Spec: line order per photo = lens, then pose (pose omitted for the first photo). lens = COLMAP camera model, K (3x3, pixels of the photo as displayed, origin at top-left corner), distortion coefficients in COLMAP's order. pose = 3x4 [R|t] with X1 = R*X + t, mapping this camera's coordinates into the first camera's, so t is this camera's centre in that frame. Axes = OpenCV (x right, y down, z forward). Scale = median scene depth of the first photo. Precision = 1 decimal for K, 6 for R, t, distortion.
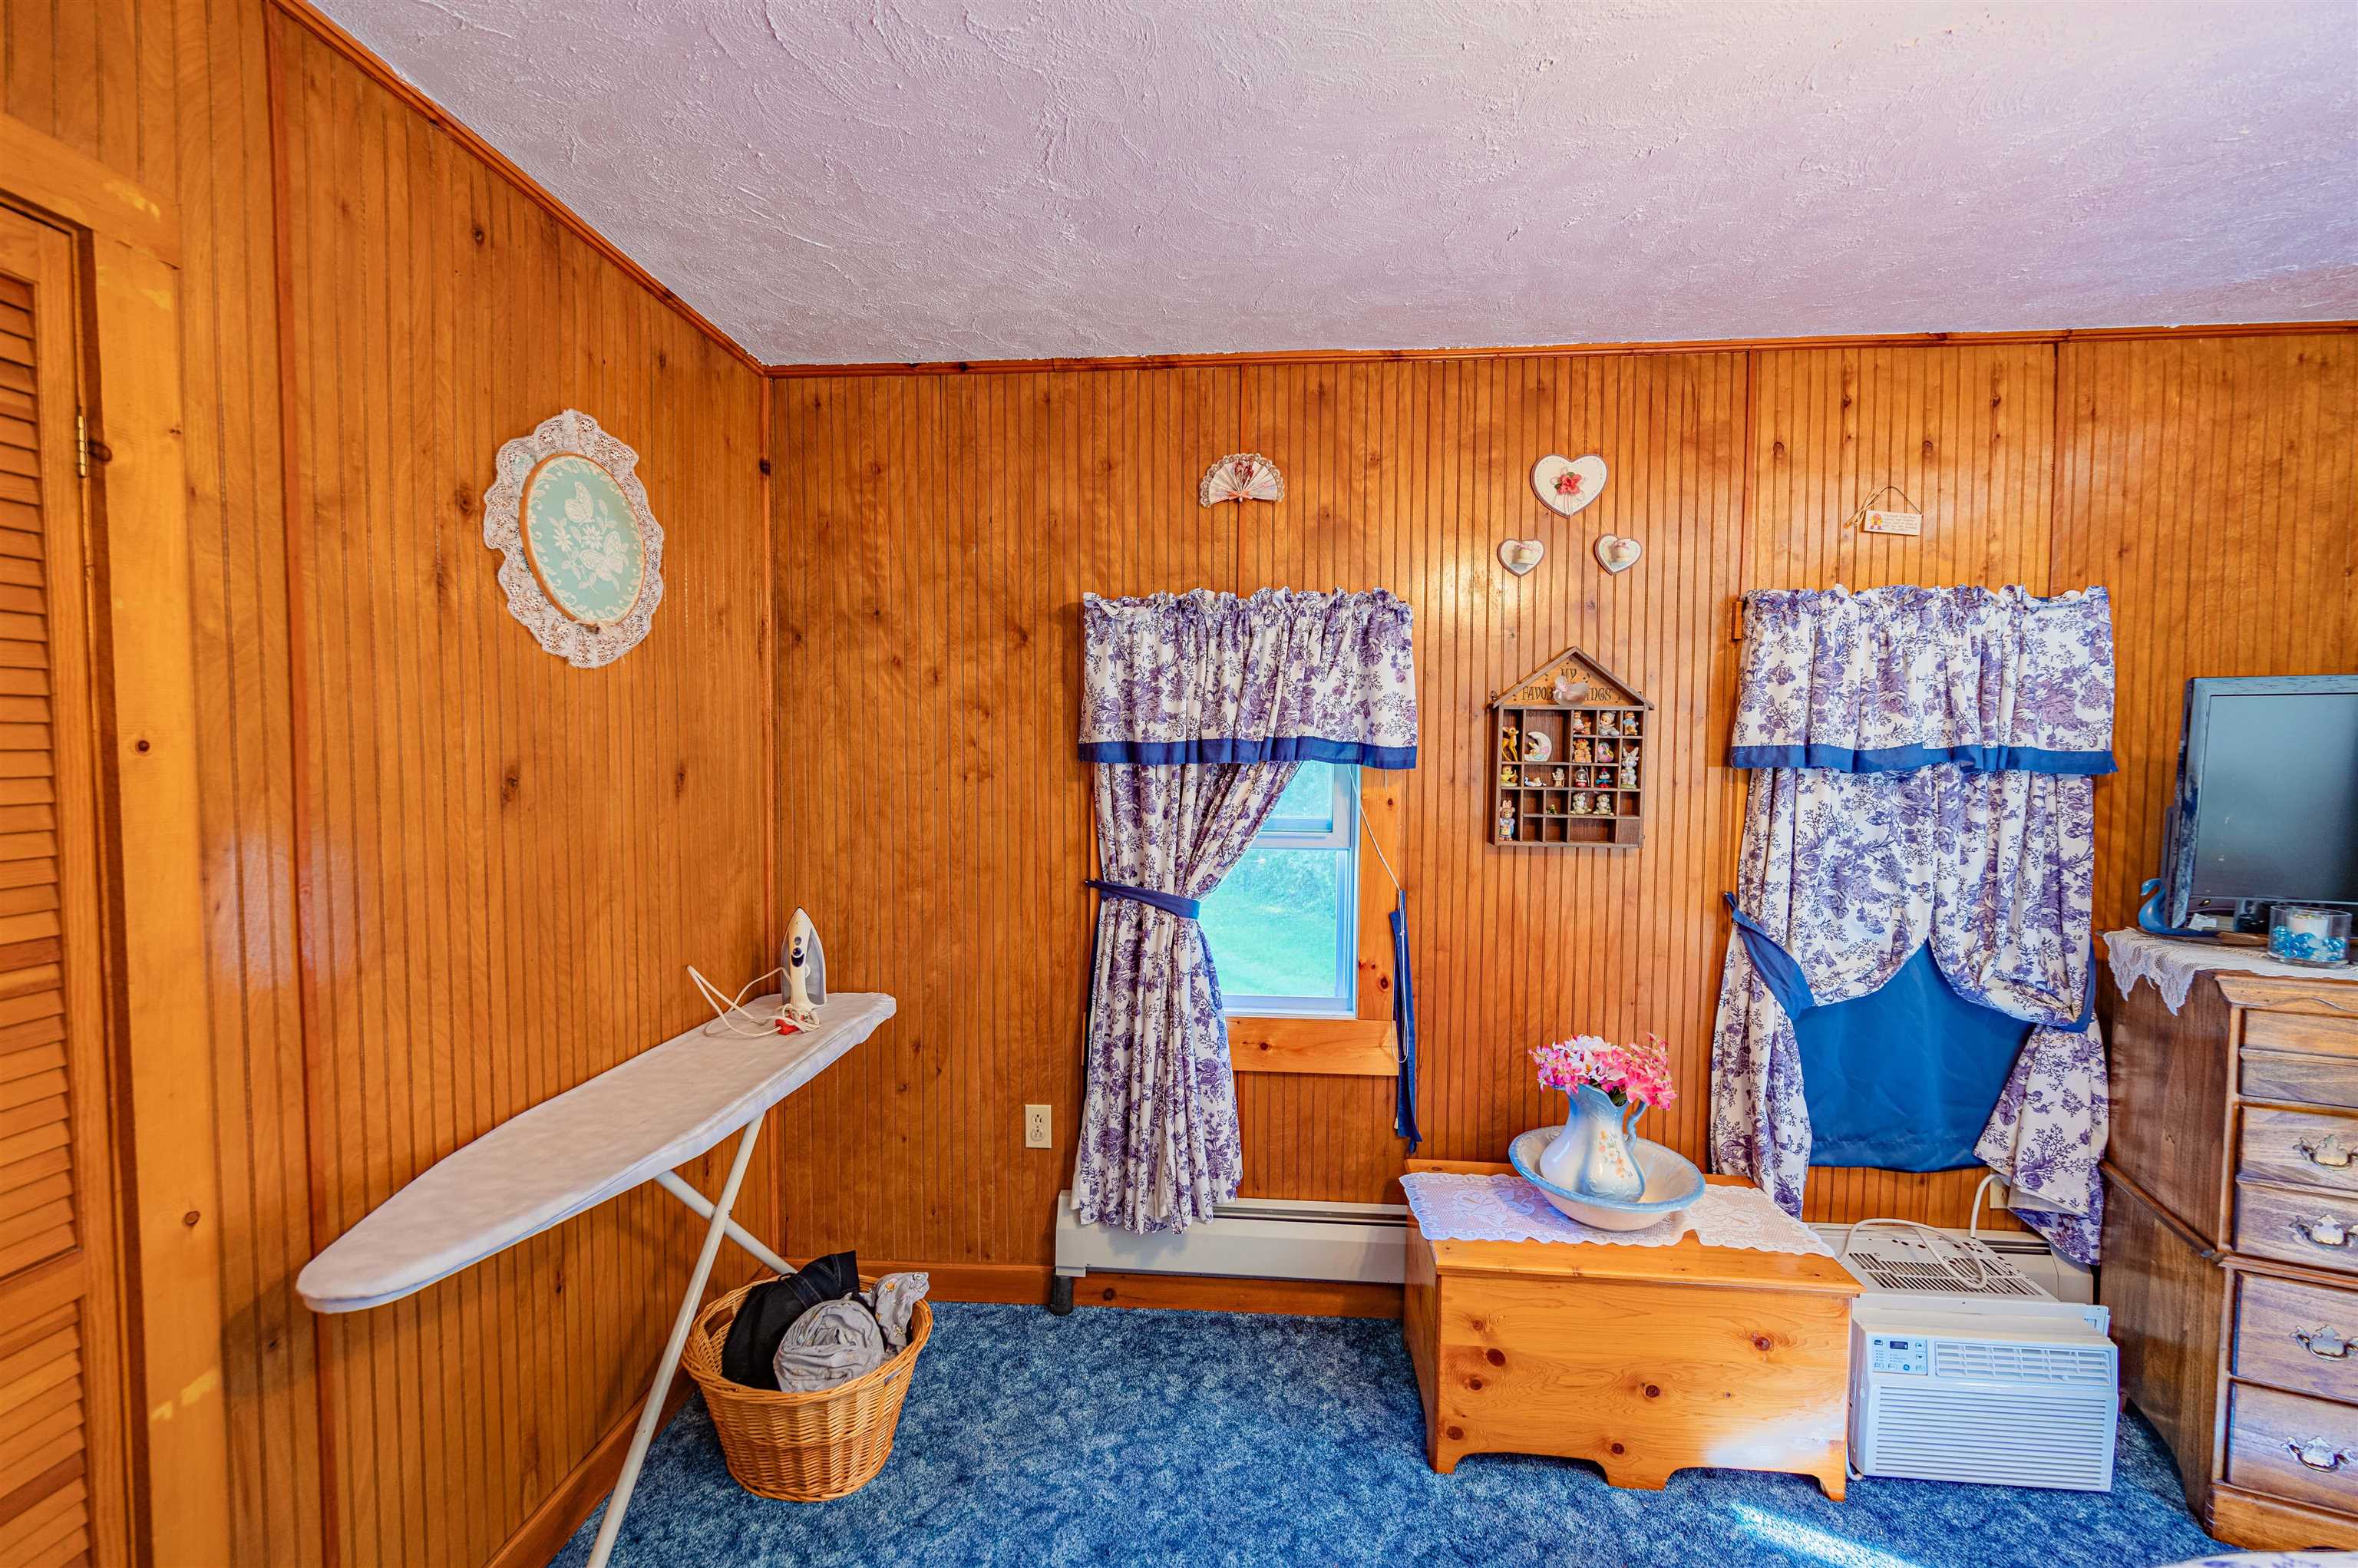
lens RADIAL K [[927.8, 0, 1176.3], [0, 927.8, 785.0], [0, 0, 1]] dist [-0.001566, -0.000440]
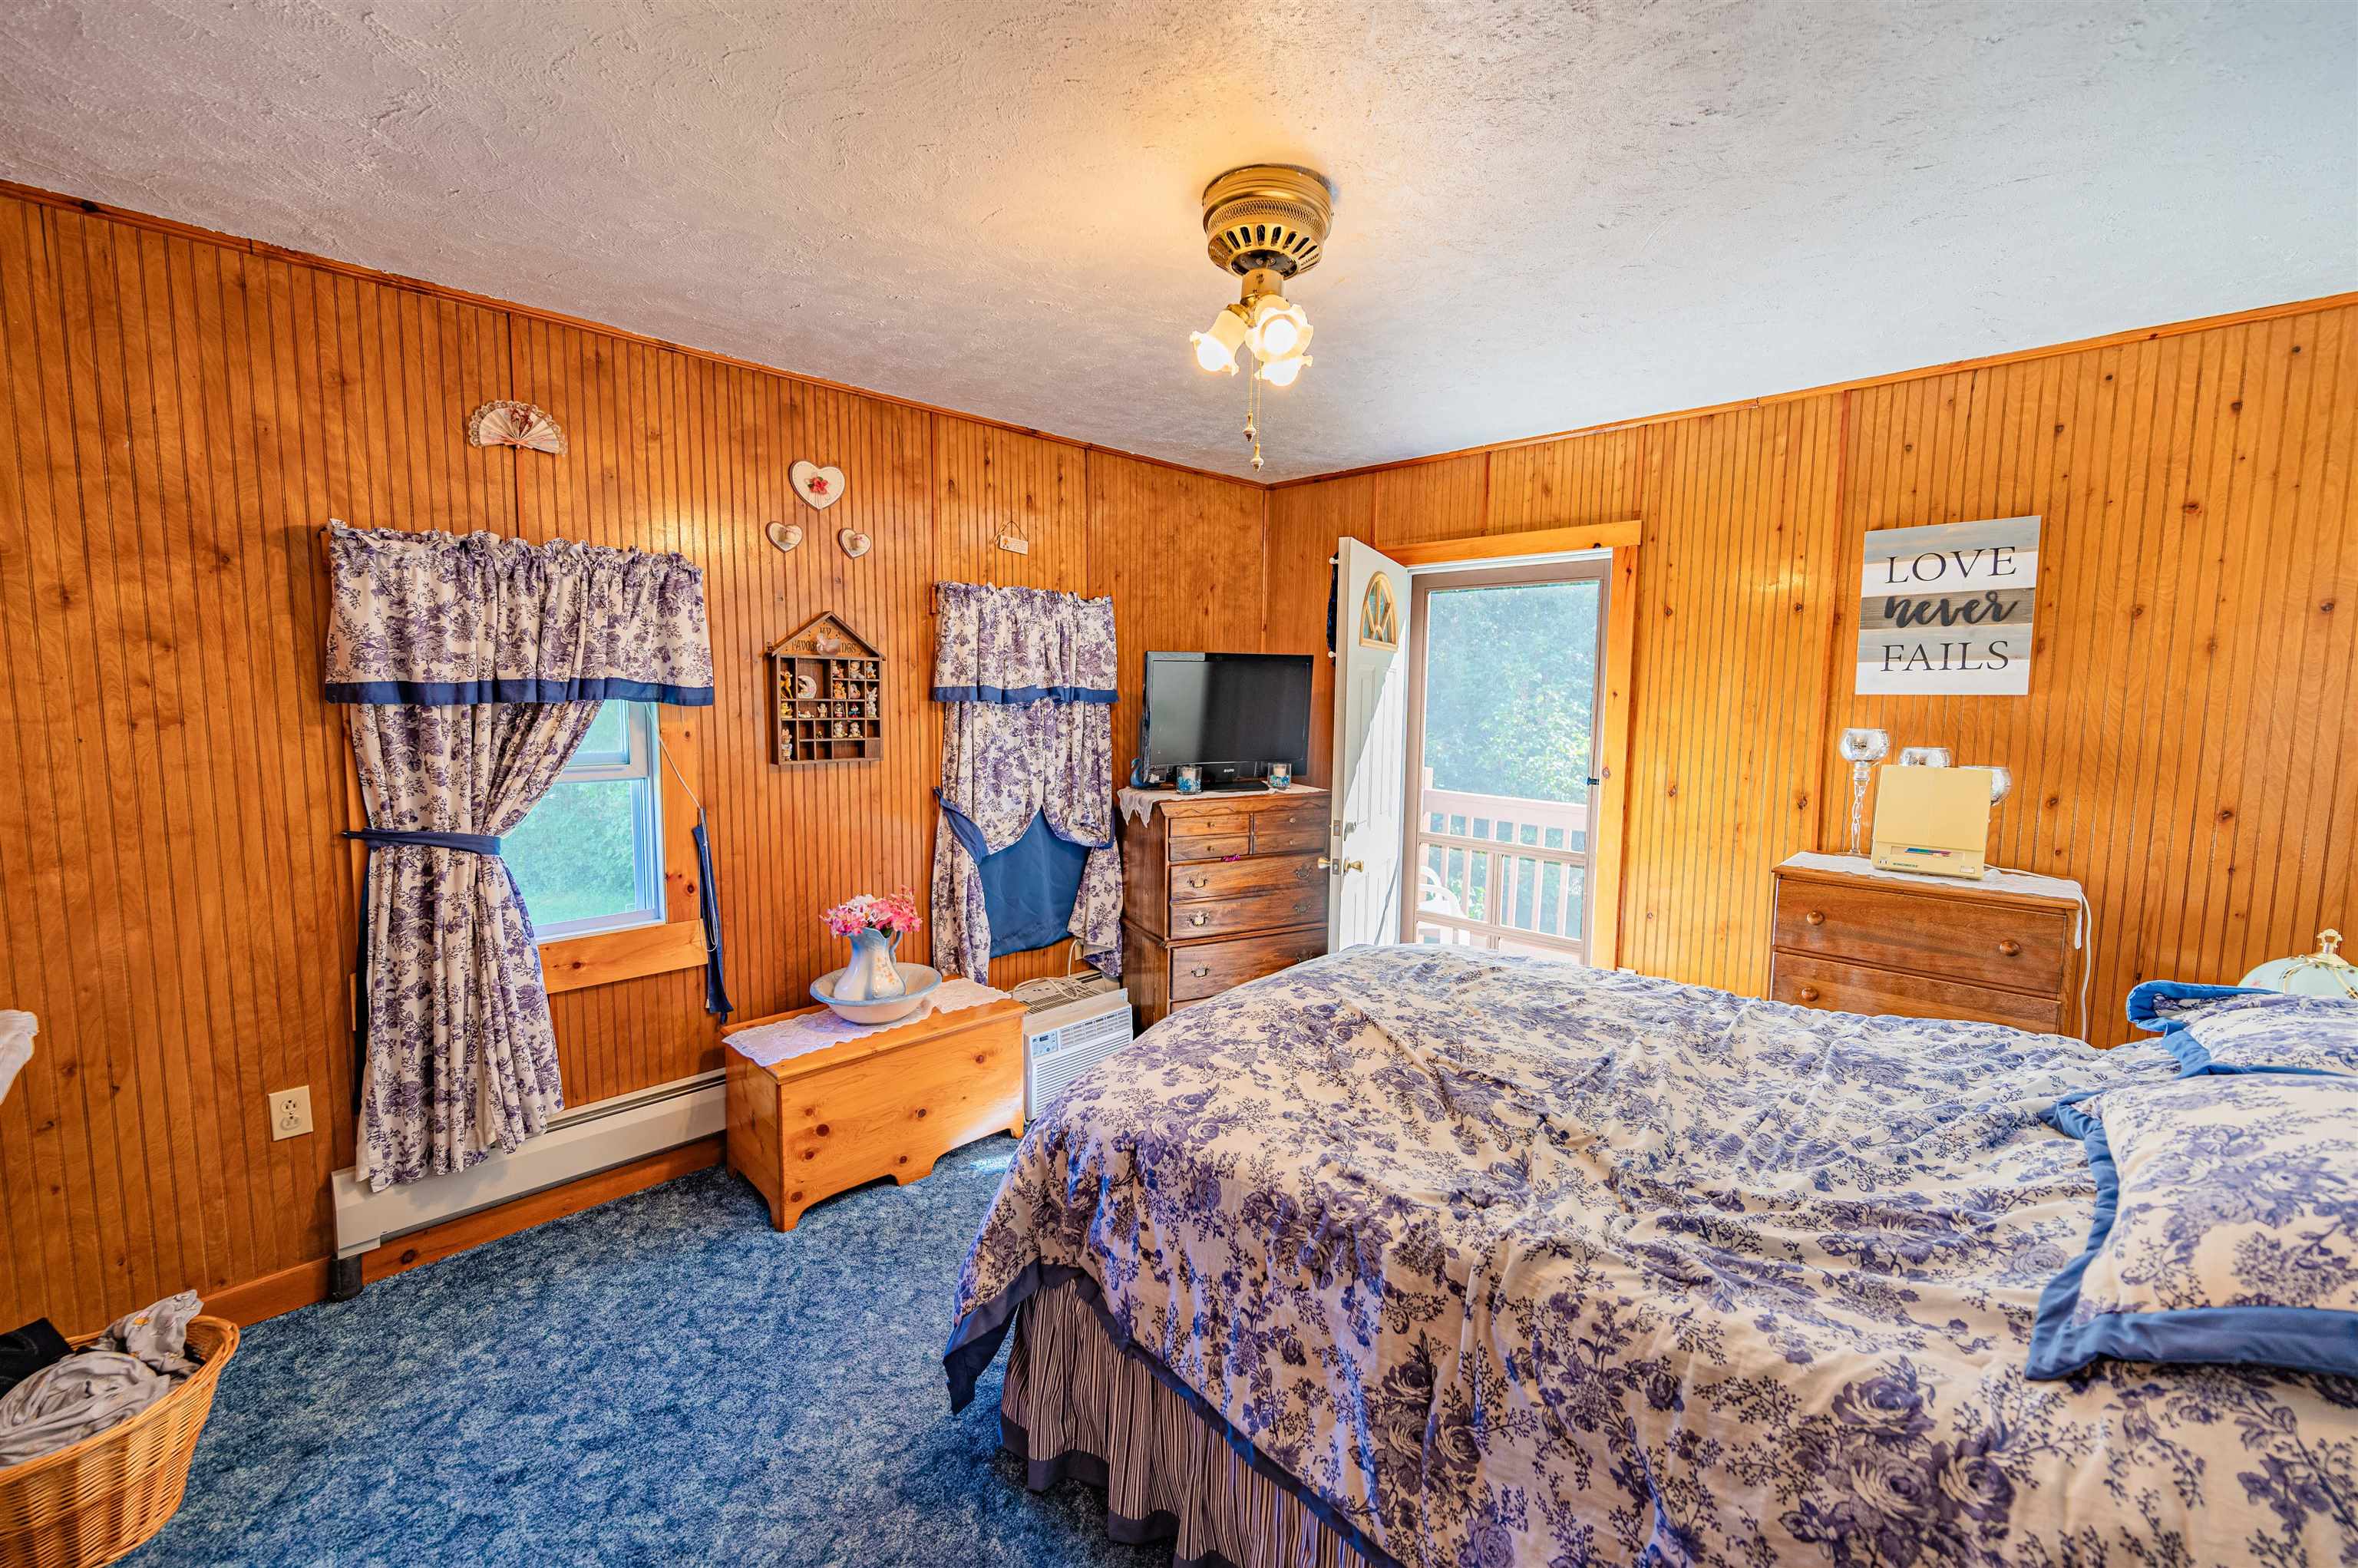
lens RADIAL K [[927.8, 0, 1186.5], [0, 927.8, 770.7], [0, 0, 1]] dist [-0.001566, -0.000440]
pose [[0.640201, -0.068330, 0.765162, -0.277493], [0.030386, 0.997509, 0.063655, 0.009192], [-0.767606, -0.017502, 0.640683, -0.247066]]
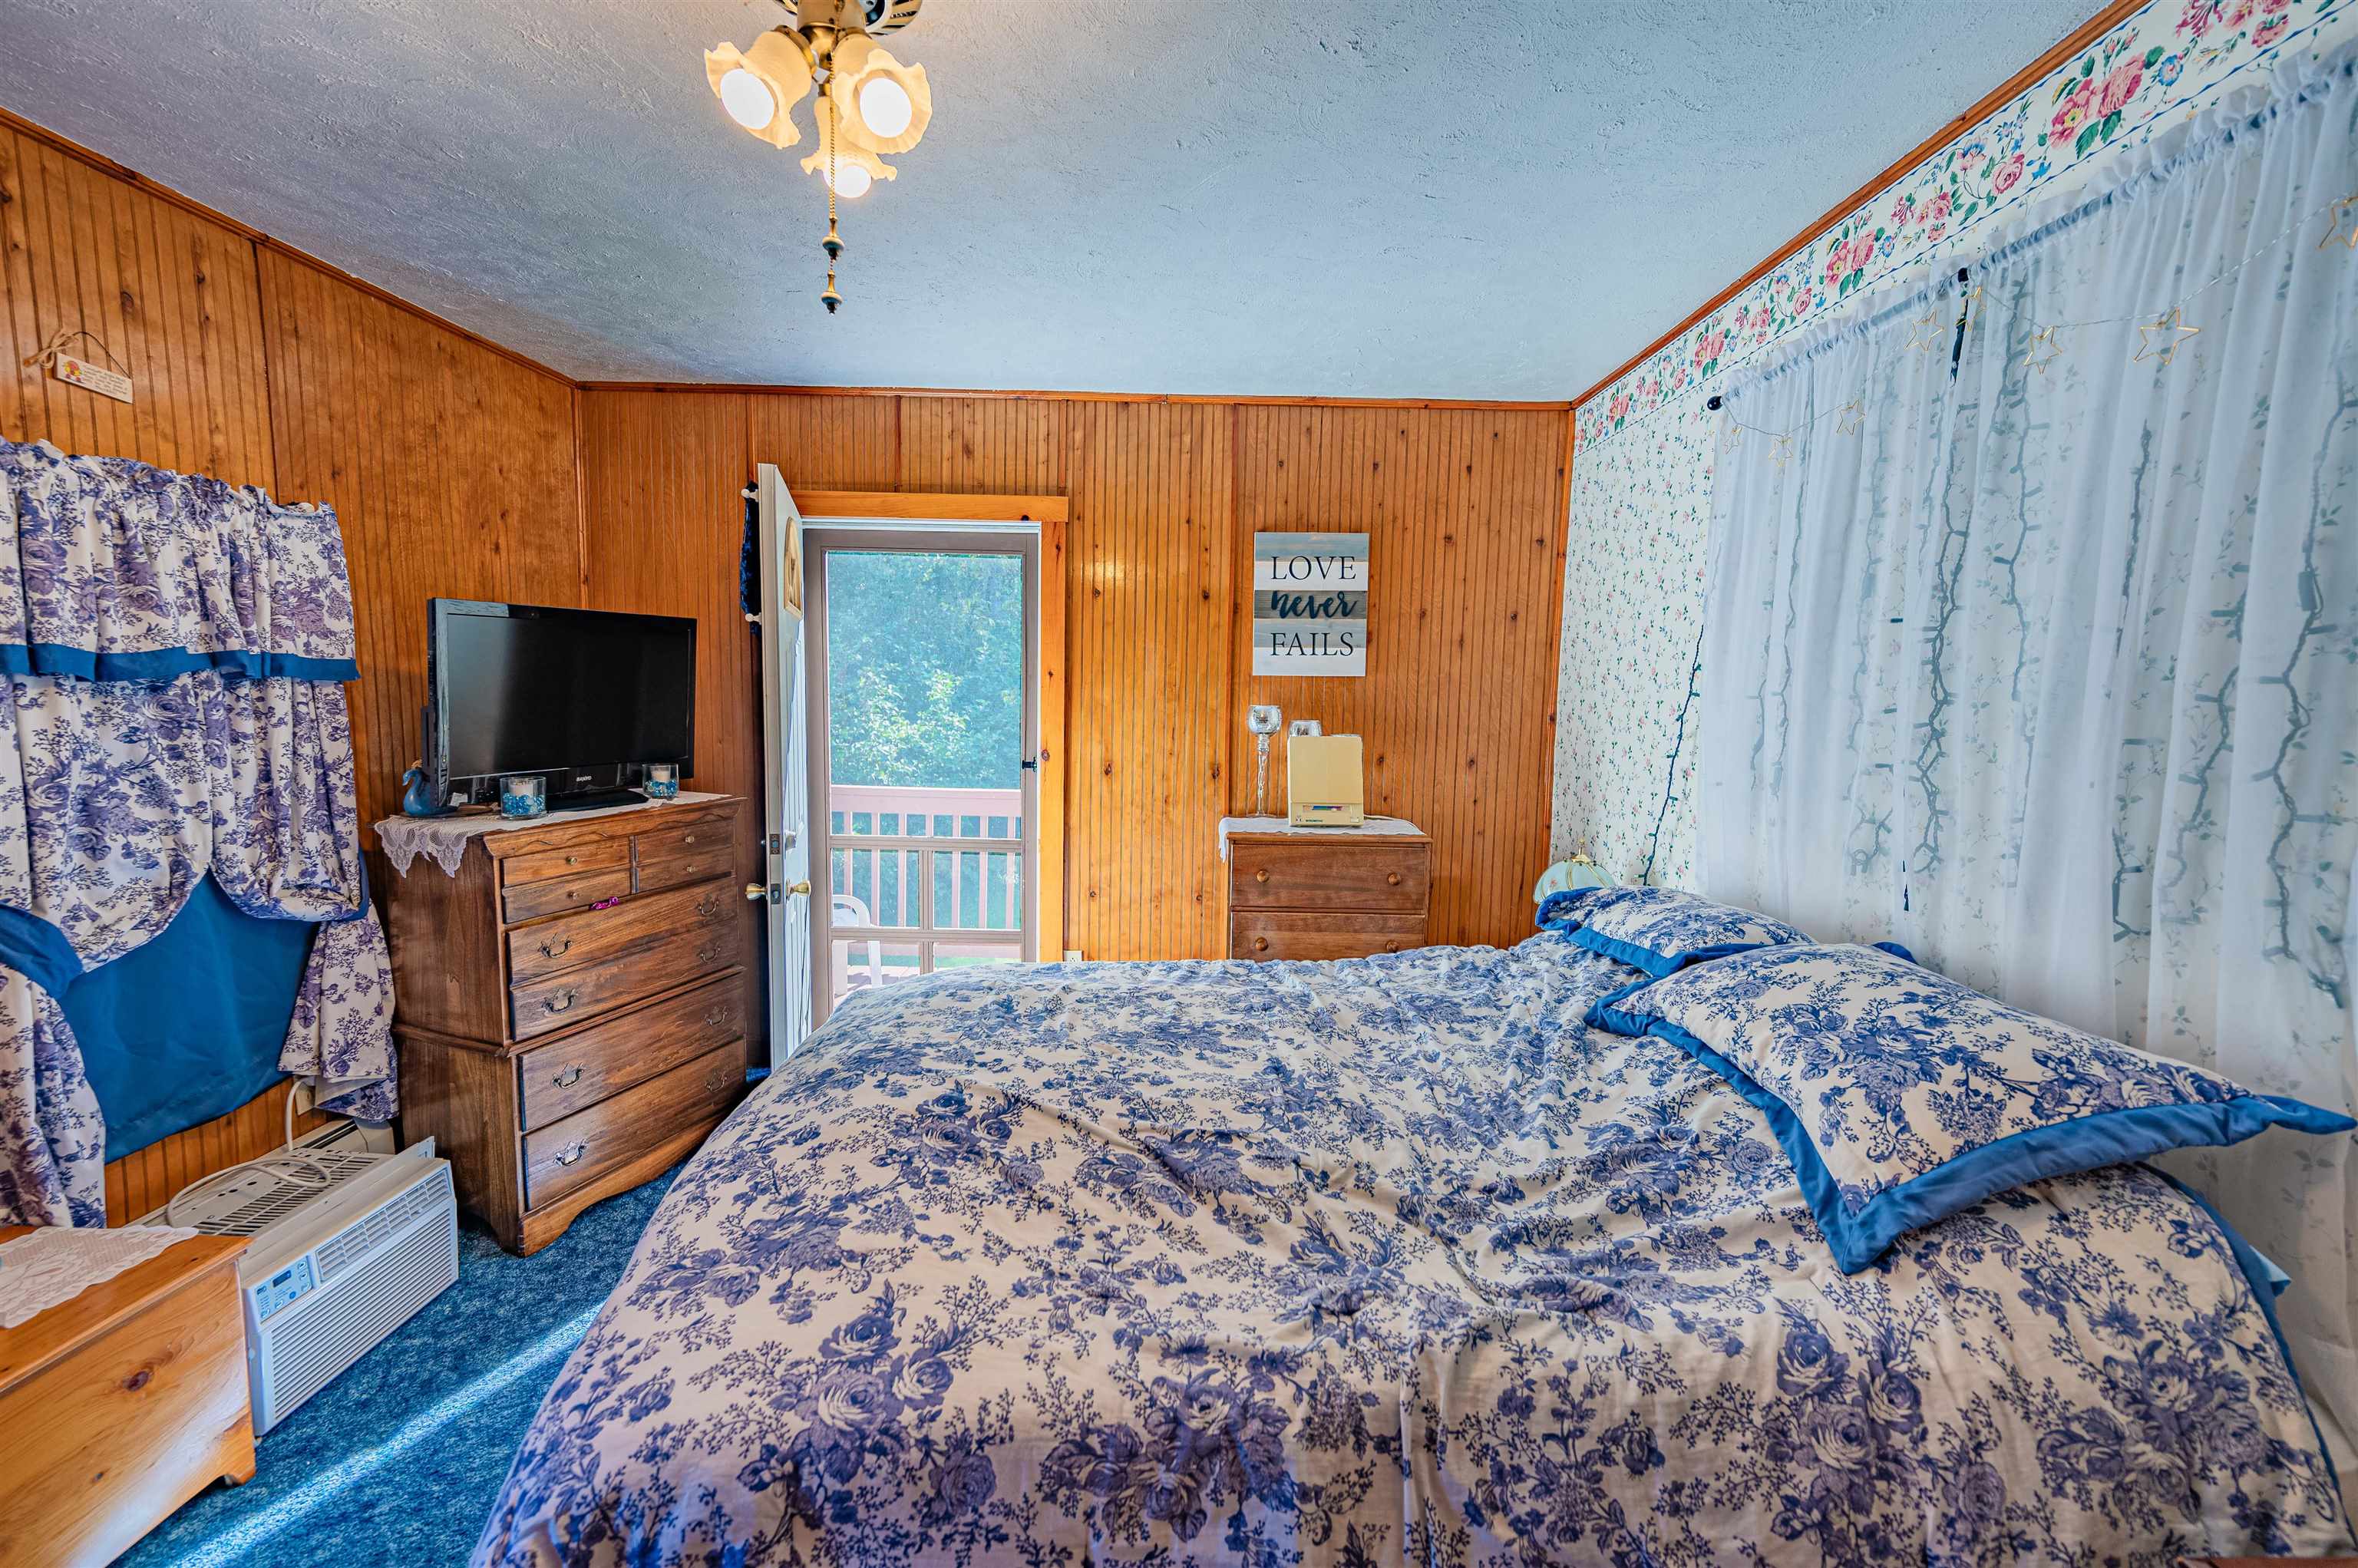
lens RADIAL K [[927.8, 0, 1179.3], [0, 927.8, 770.2], [0, 0, 1]] dist [-0.001566, -0.000440]
pose [[-0.063439, -0.101107, 0.992851, -0.148144], [0.028498, 0.994266, 0.103072, 0.008210], [-0.997579, 0.034833, -0.060194, 0.095471]]
